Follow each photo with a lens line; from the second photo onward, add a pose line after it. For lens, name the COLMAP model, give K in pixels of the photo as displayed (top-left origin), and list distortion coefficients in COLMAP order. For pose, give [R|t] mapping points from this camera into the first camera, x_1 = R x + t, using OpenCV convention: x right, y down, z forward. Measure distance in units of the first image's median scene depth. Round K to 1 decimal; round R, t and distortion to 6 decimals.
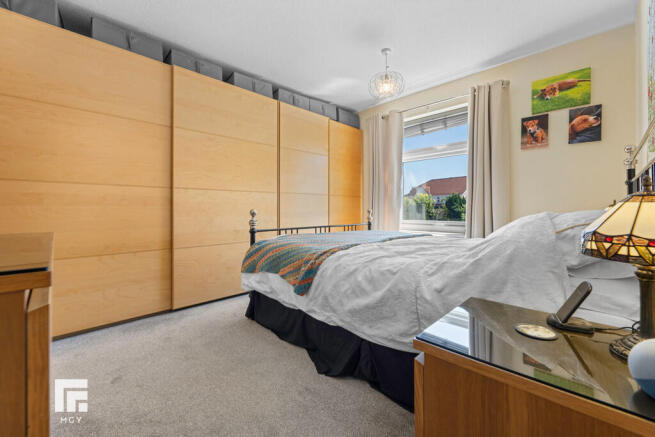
lens RADIAL K [[264.2, 0, 326.5], [0, 264.2, 206.8], [0, 0, 1]] dist [0.000733, -0.002943]
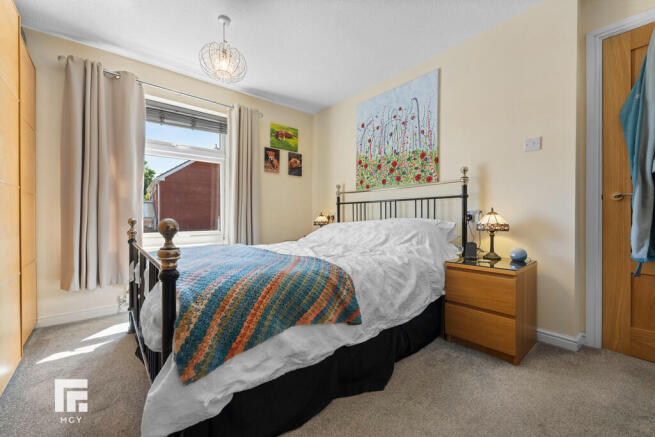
lens RADIAL K [[264.2, 0, 328.0], [0, 264.2, 218.9], [0, 0, 1]] dist [0.000733, -0.002943]
pose [[0.085902, -0.006519, 0.996282, -0.562539], [-0.004928, 0.999964, 0.006968, 0.004190], [-0.996291, -0.005508, 0.085866, 0.632925]]
